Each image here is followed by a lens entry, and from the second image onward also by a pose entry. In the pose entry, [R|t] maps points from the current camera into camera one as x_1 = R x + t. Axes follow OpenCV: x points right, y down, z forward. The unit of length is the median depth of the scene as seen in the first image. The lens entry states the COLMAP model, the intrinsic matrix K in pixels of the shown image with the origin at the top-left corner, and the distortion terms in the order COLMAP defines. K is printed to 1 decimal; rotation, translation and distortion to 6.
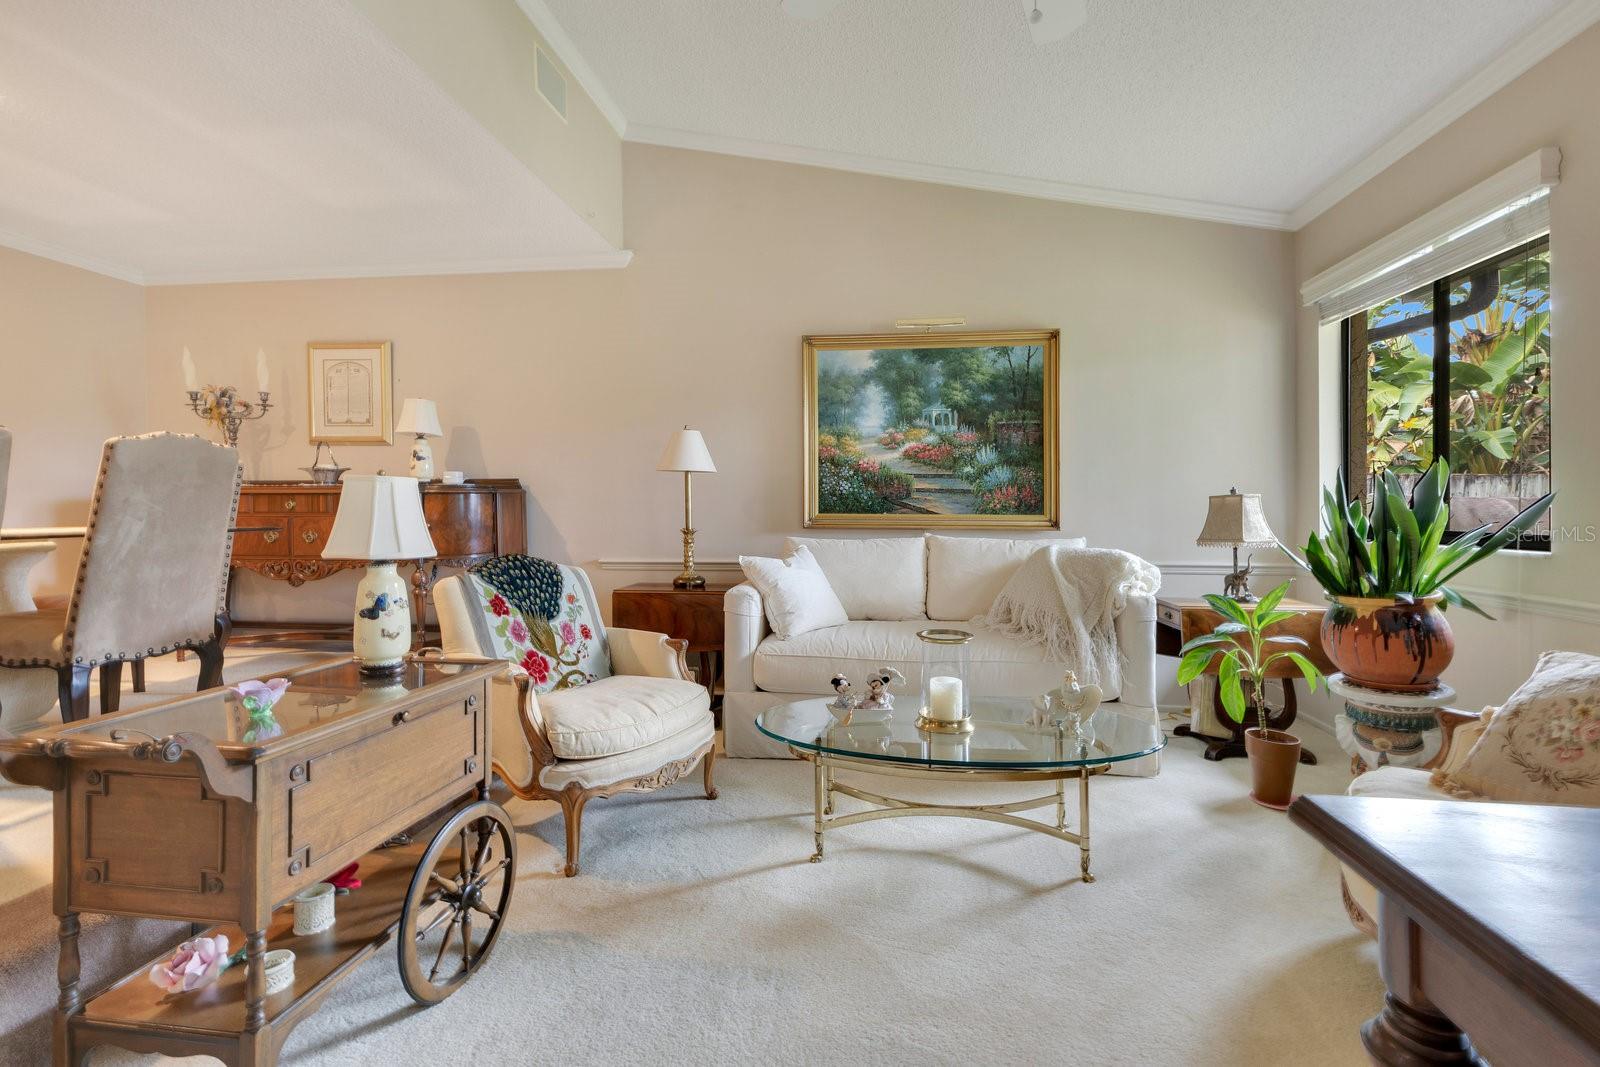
lens RADIAL K [[702.4, 0, 810.0], [0, 702.4, 507.2], [0, 0, 1]] dist [0.011545, -0.003761]
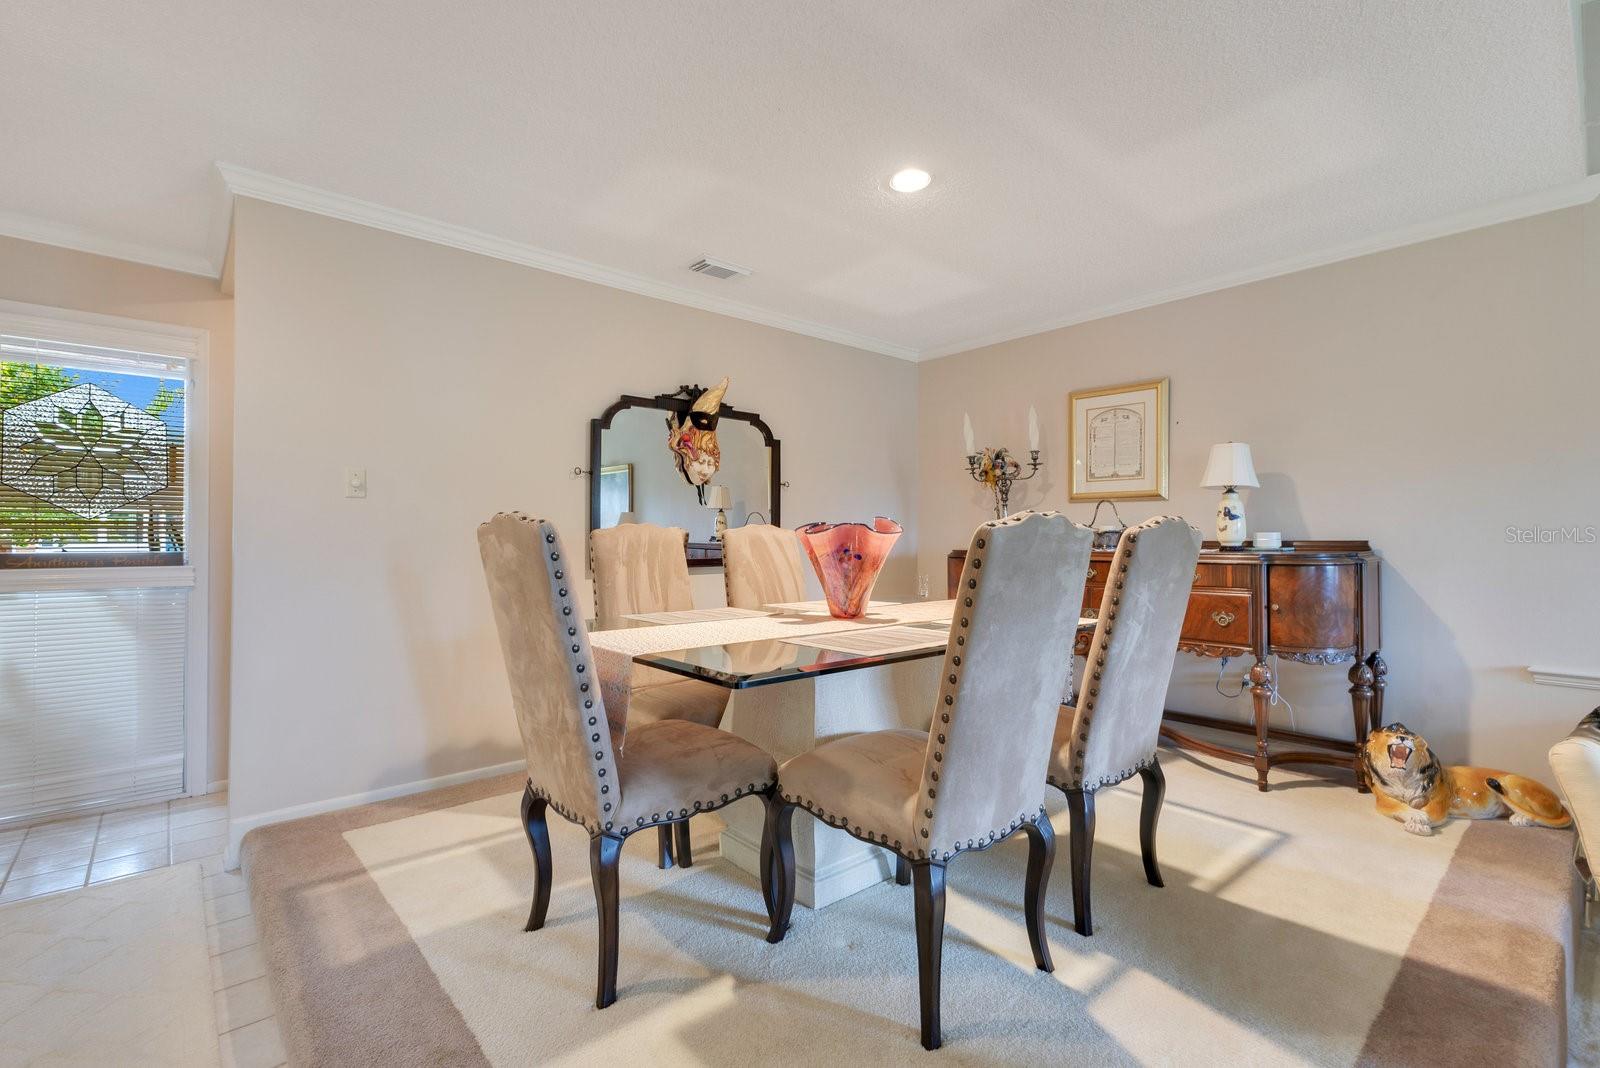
lens RADIAL K [[711.5, 0, 807.7], [0, 711.5, 536.0], [0, 0, 1]] dist [0.010797, 0.000751]
pose [[0.745167, -0.002608, -0.666873, -0.380161], [0.001141, 0.999996, -0.002635, -0.046702], [0.666877, 0.001203, 0.745167, 0.066151]]
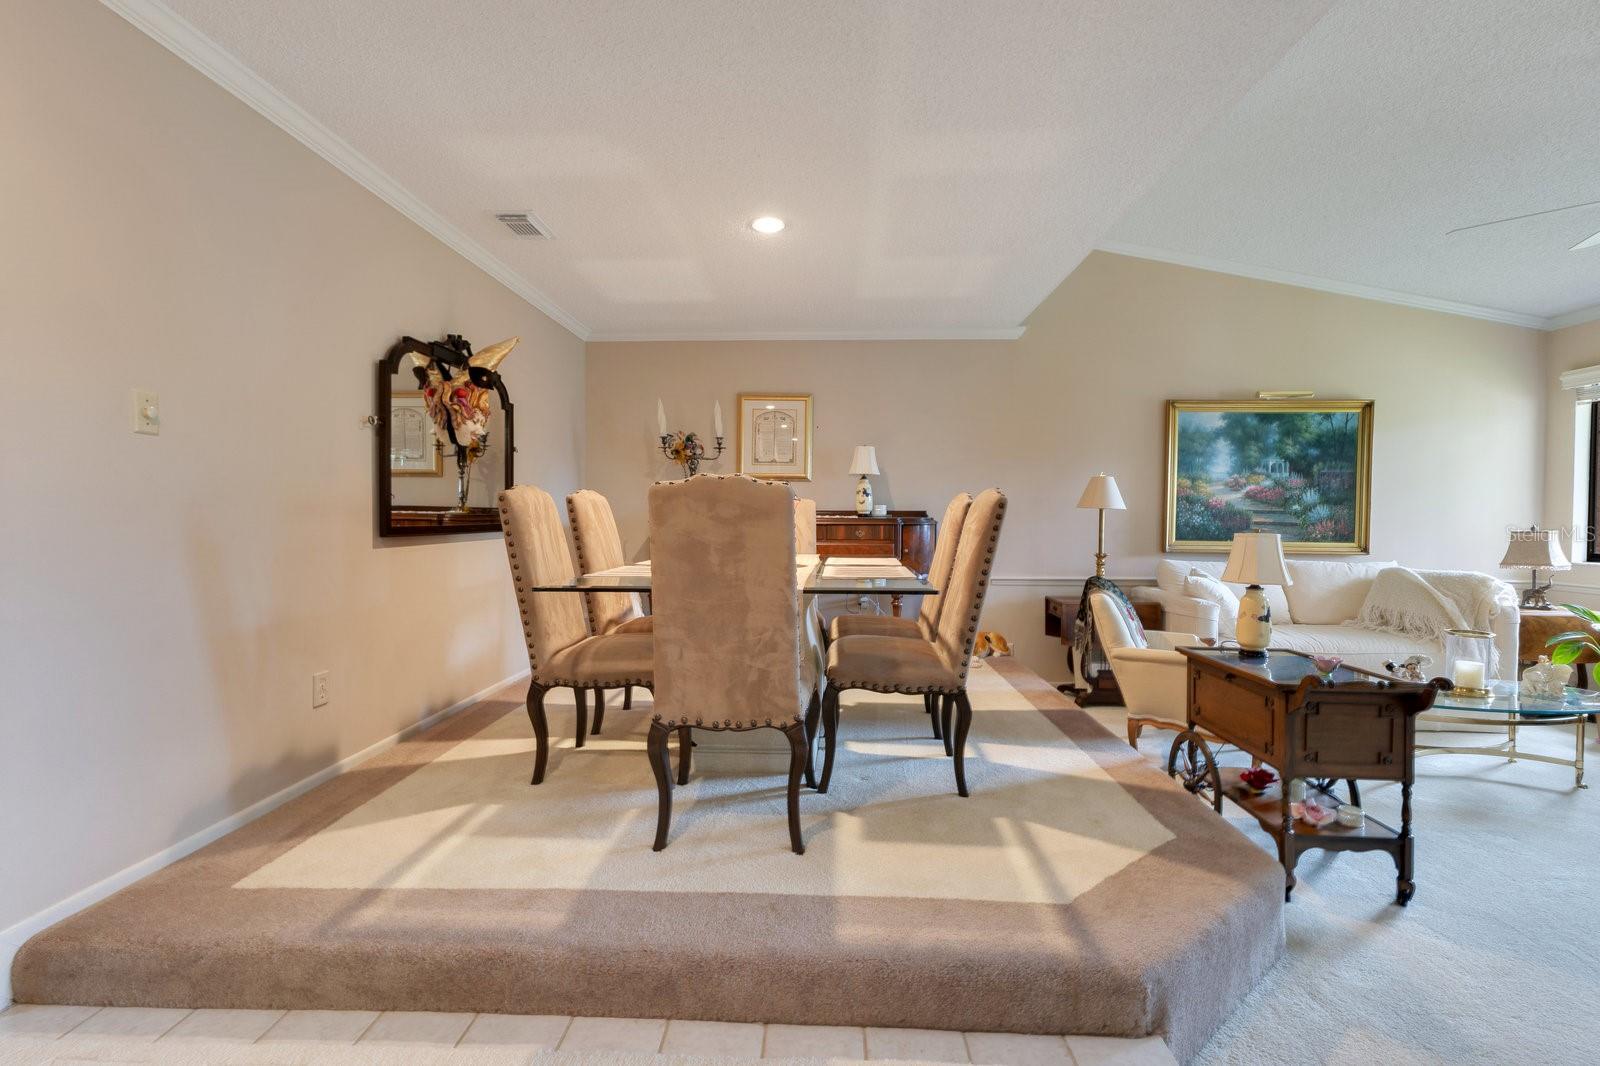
lens RADIAL K [[702.4, 0, 796.9], [0, 702.4, 532.2], [0, 0, 1]] dist [0.011545, -0.003761]
pose [[0.997654, 0.005199, 0.068260, -0.778876], [-0.006931, 0.999659, 0.025158, -0.034531], [-0.068106, -0.025572, 0.997350, -0.229133]]
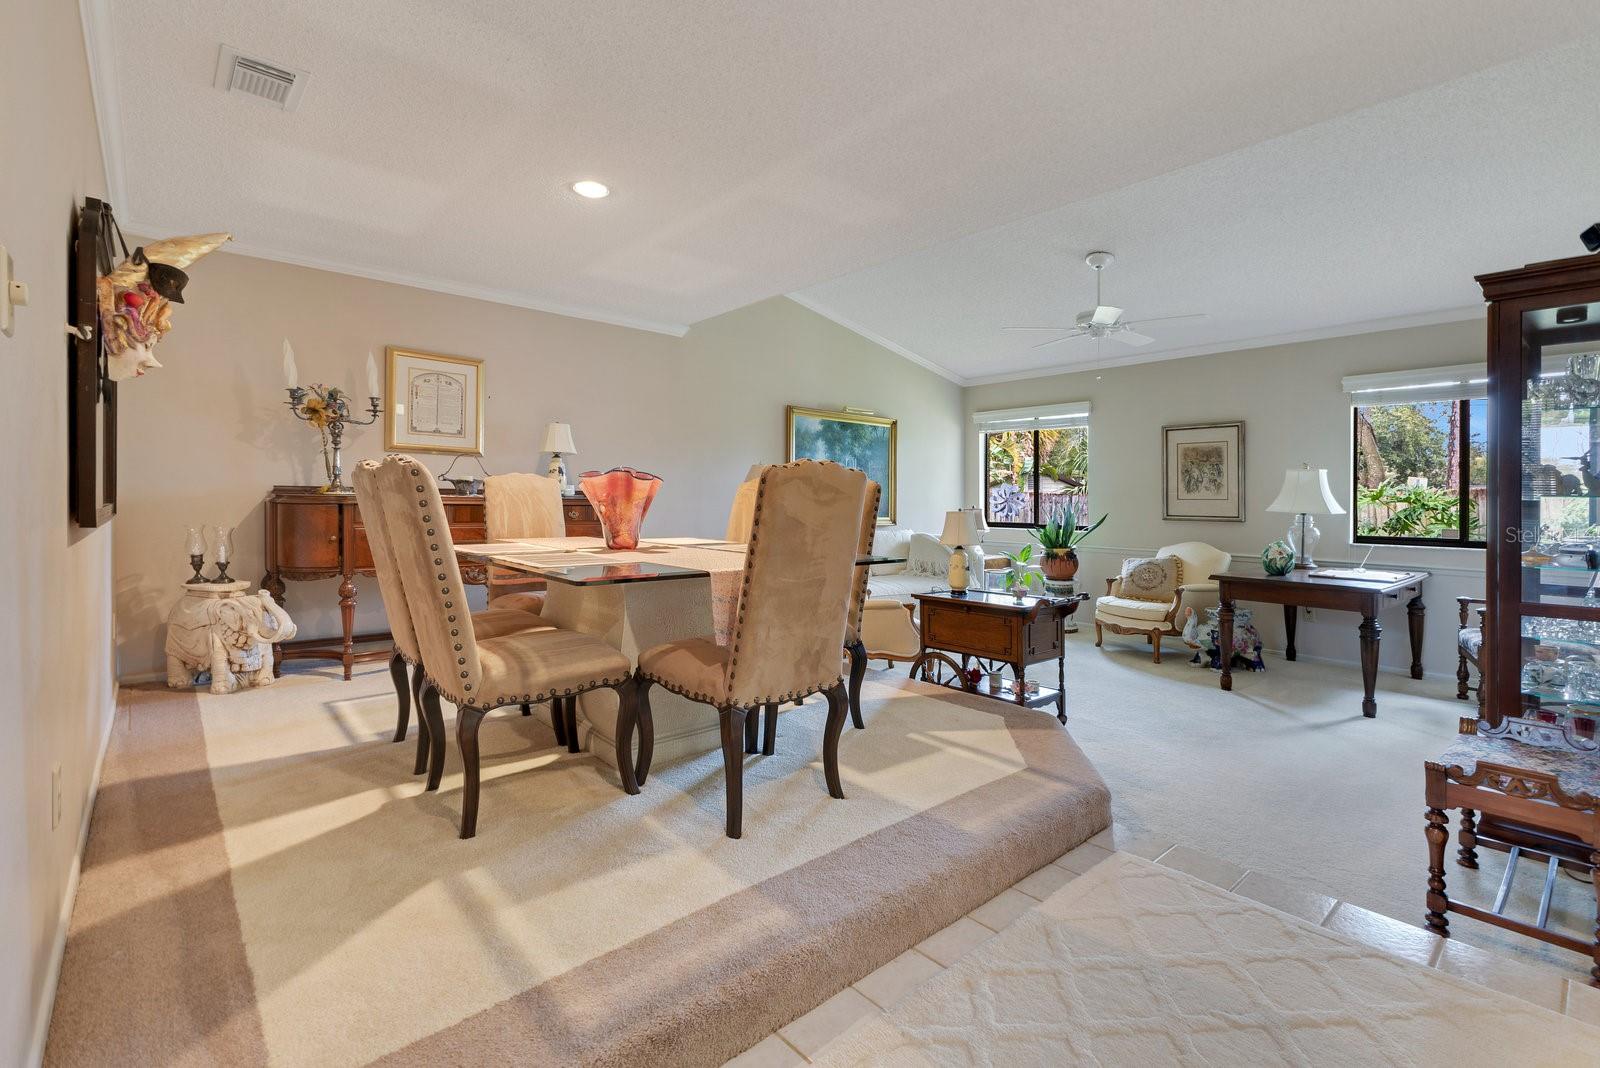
lens RADIAL K [[702.4, 0, 774.6], [0, 702.4, 493.2], [0, 0, 1]] dist [0.011545, -0.003761]
pose [[0.693824, 0.015820, 0.719971, -1.204682], [-0.012542, 0.999872, -0.009884, -0.030620], [-0.720035, -0.002173, 0.693934, -0.078992]]
